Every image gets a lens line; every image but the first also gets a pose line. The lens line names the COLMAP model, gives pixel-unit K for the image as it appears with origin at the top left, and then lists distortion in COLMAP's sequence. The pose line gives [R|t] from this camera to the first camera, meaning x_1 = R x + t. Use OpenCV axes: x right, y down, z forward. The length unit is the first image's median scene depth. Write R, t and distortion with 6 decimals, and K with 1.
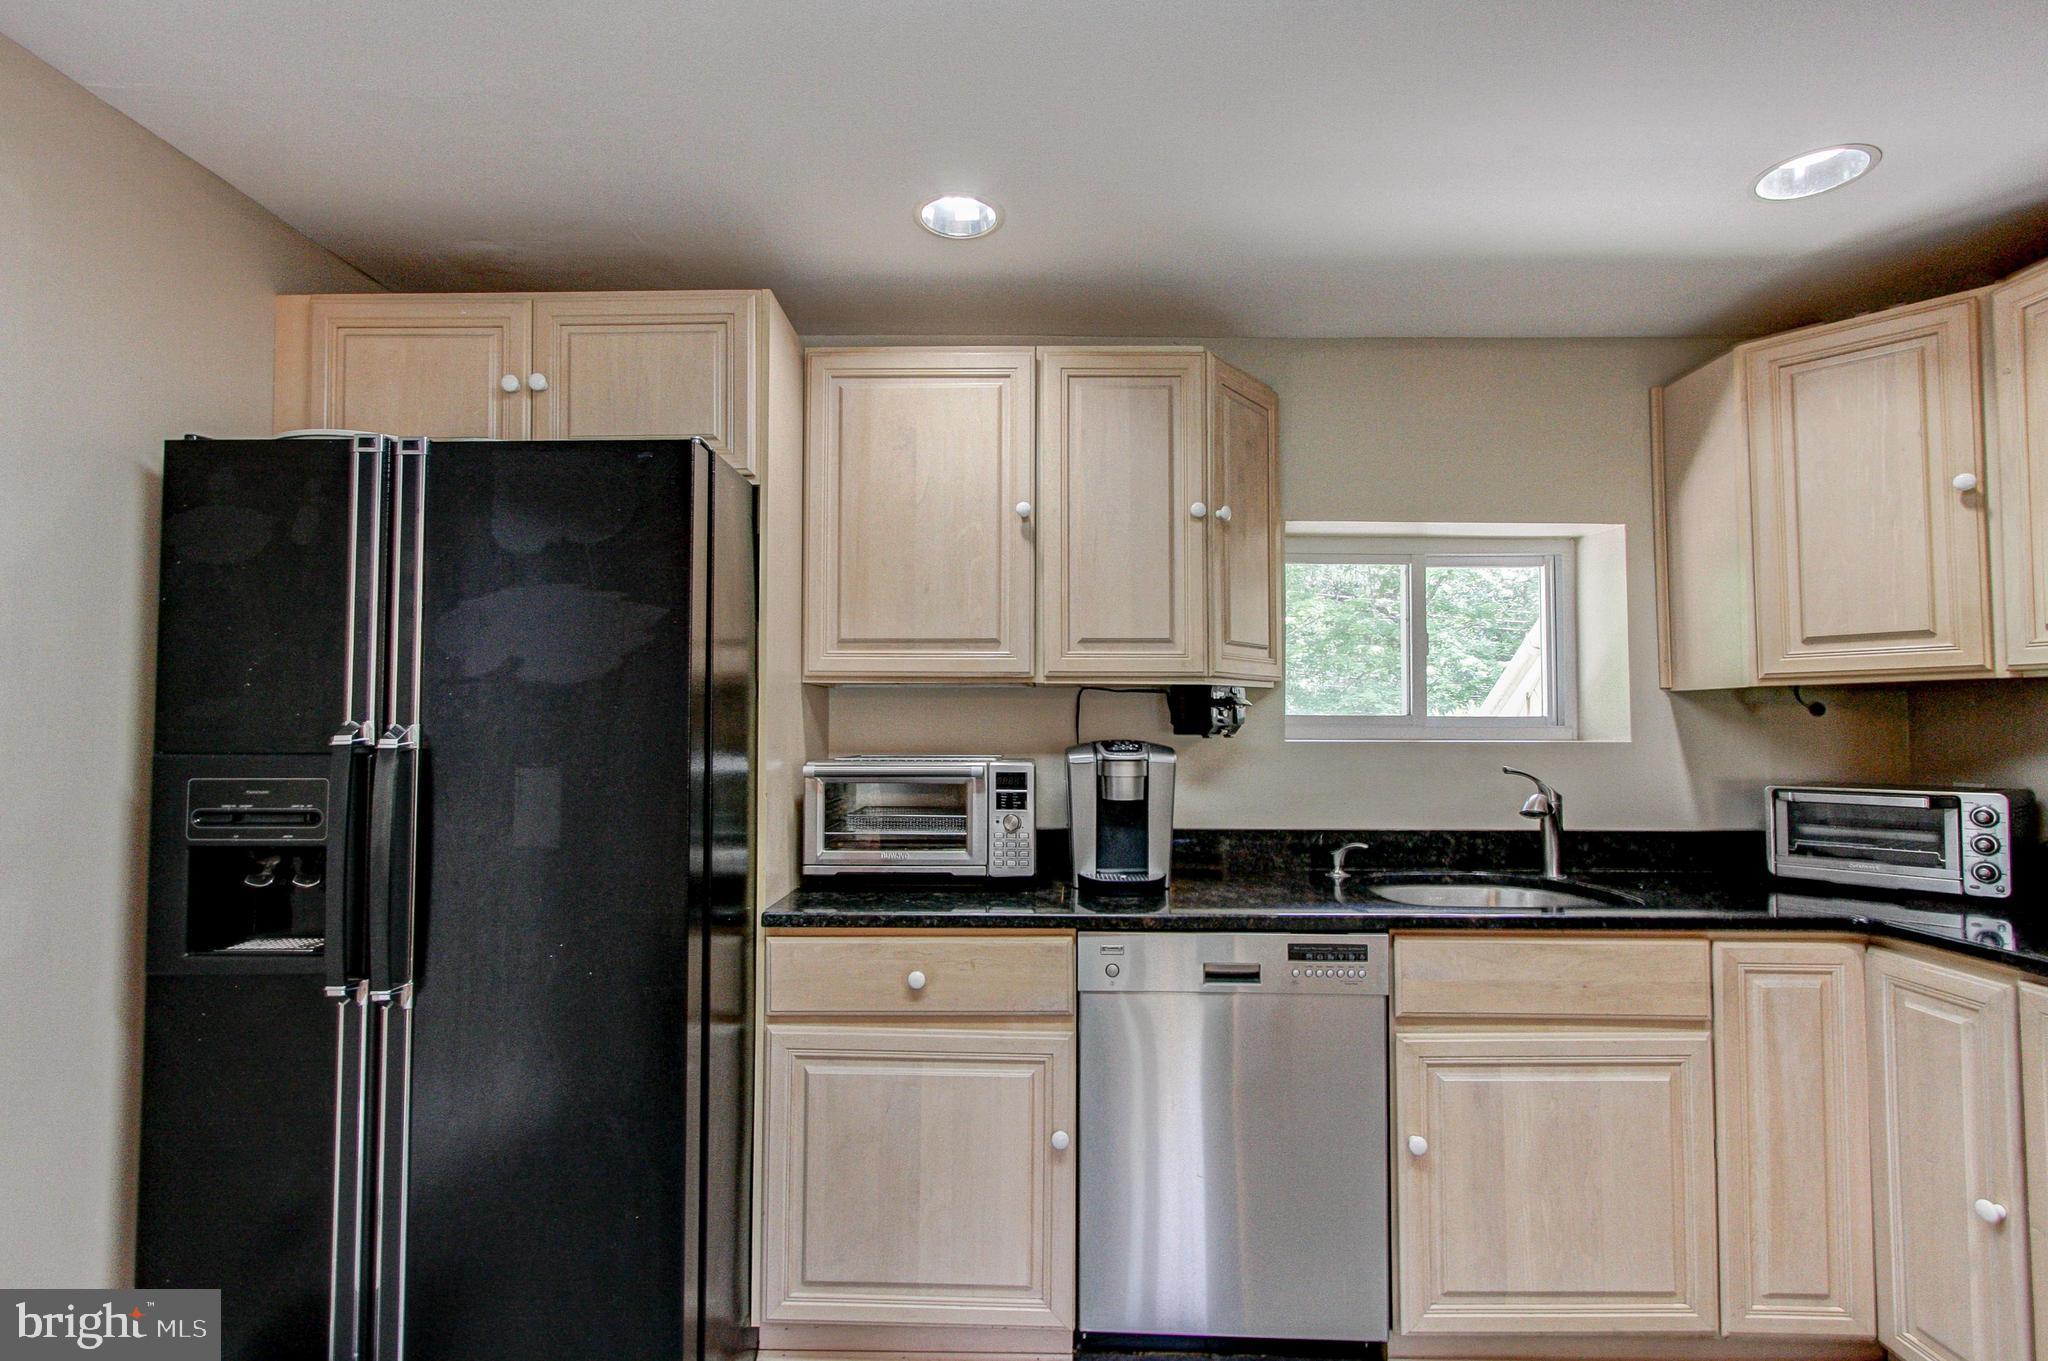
lens RADIAL K [[973.9, 0, 1026.5], [0, 973.9, 702.3], [0, 0, 1]] dist [-0.001598, 0.000379]
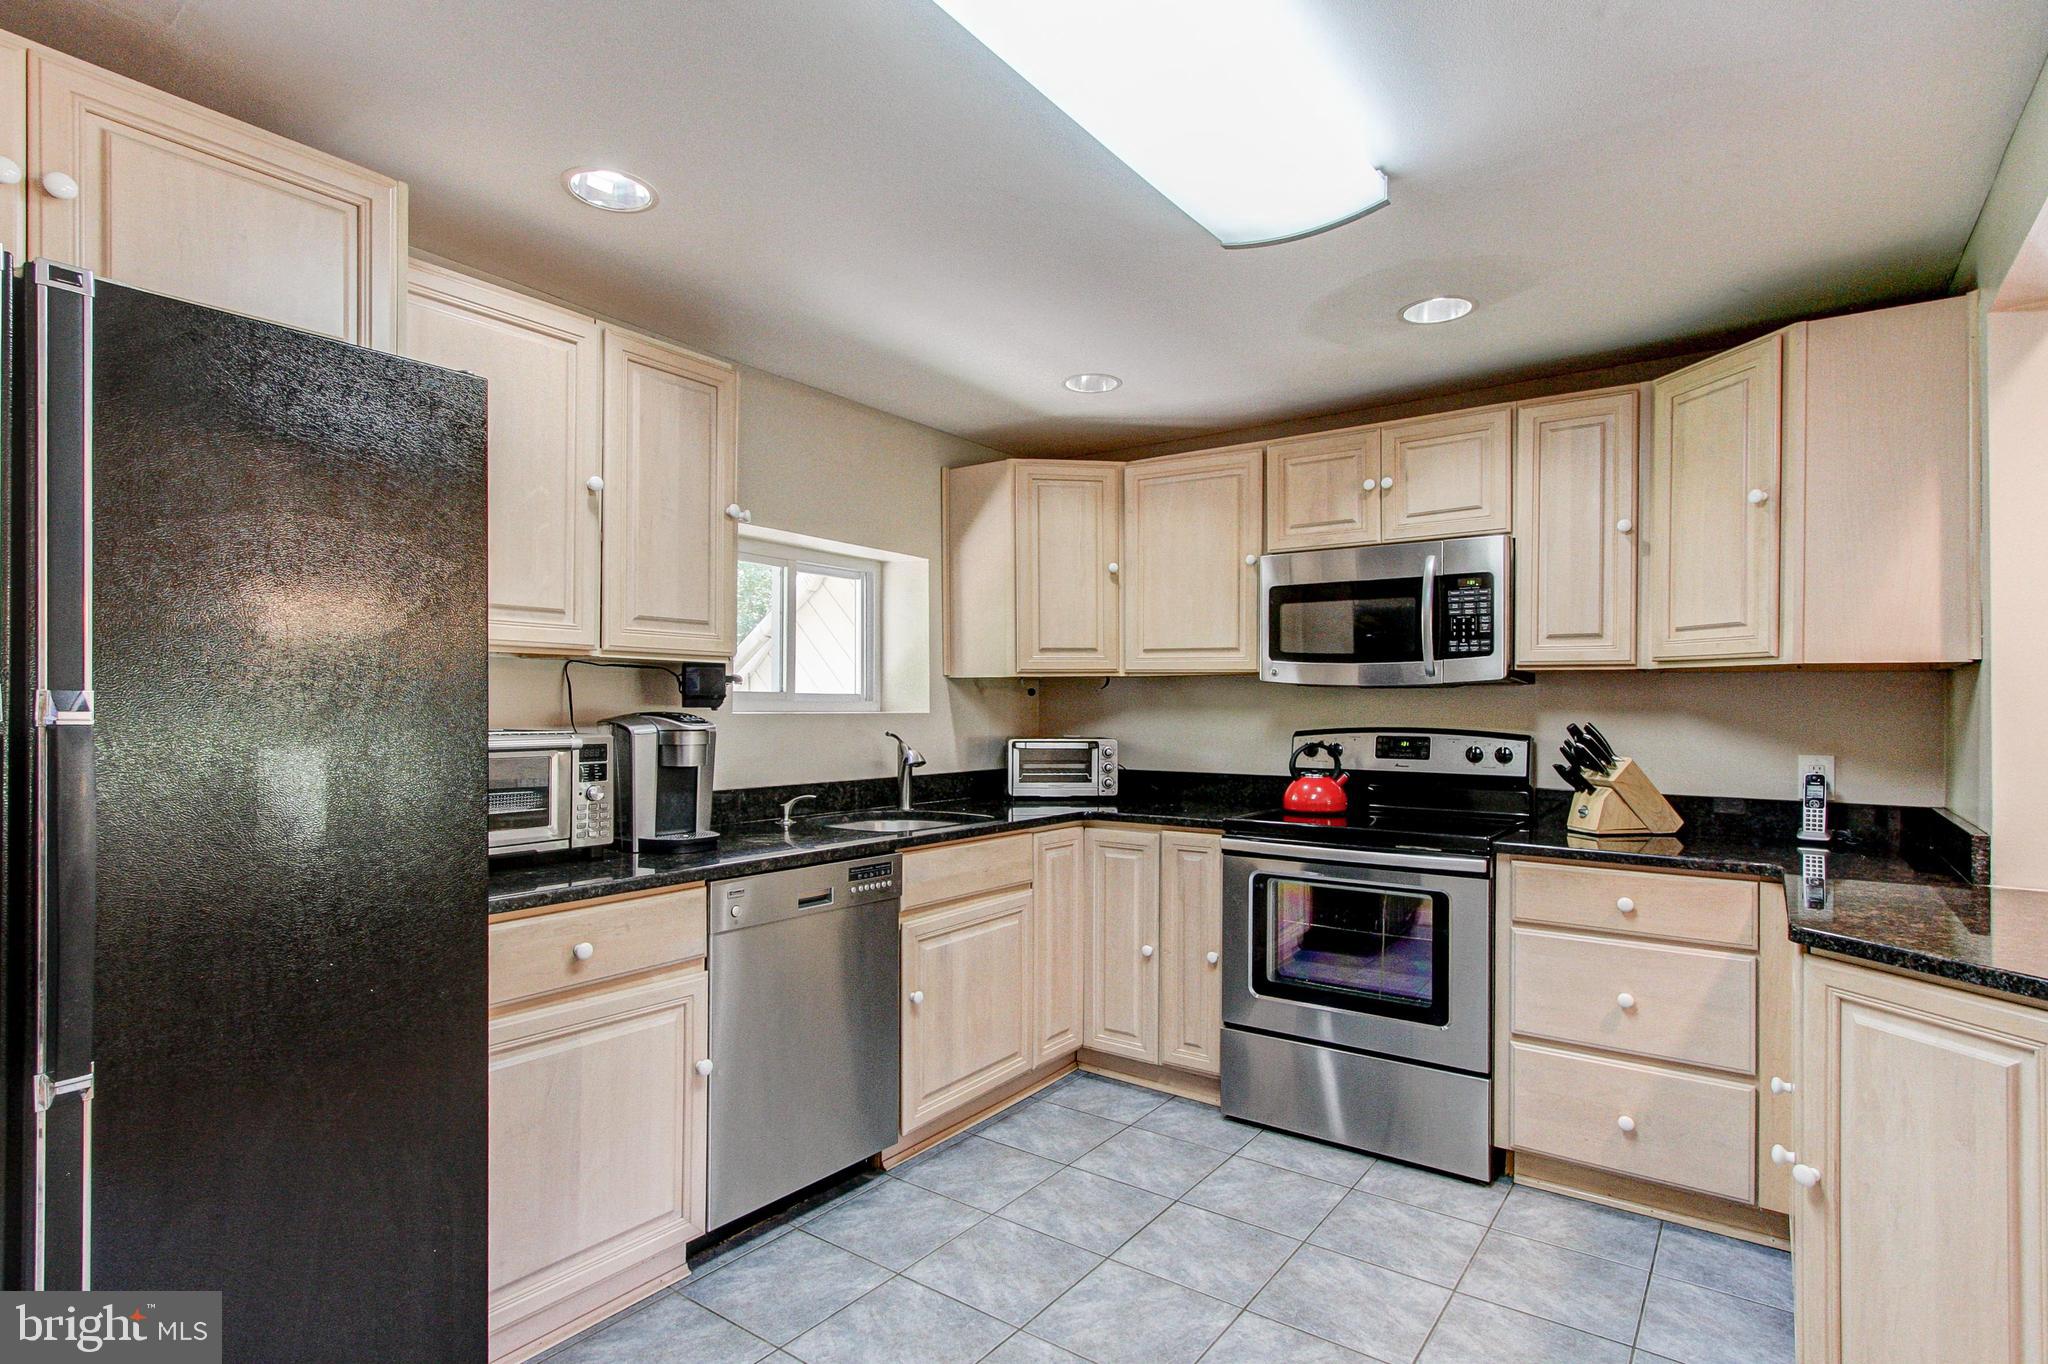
lens RADIAL K [[999.7, 0, 1043.1], [0, 999.7, 702.5], [0, 0, 1]] dist [-0.000887, 0.000537]
pose [[0.572401, 0.004584, 0.819961, -0.581718], [-0.025866, 0.999588, 0.012469, 0.003521], [-0.819566, -0.028346, 0.572283, 0.027143]]
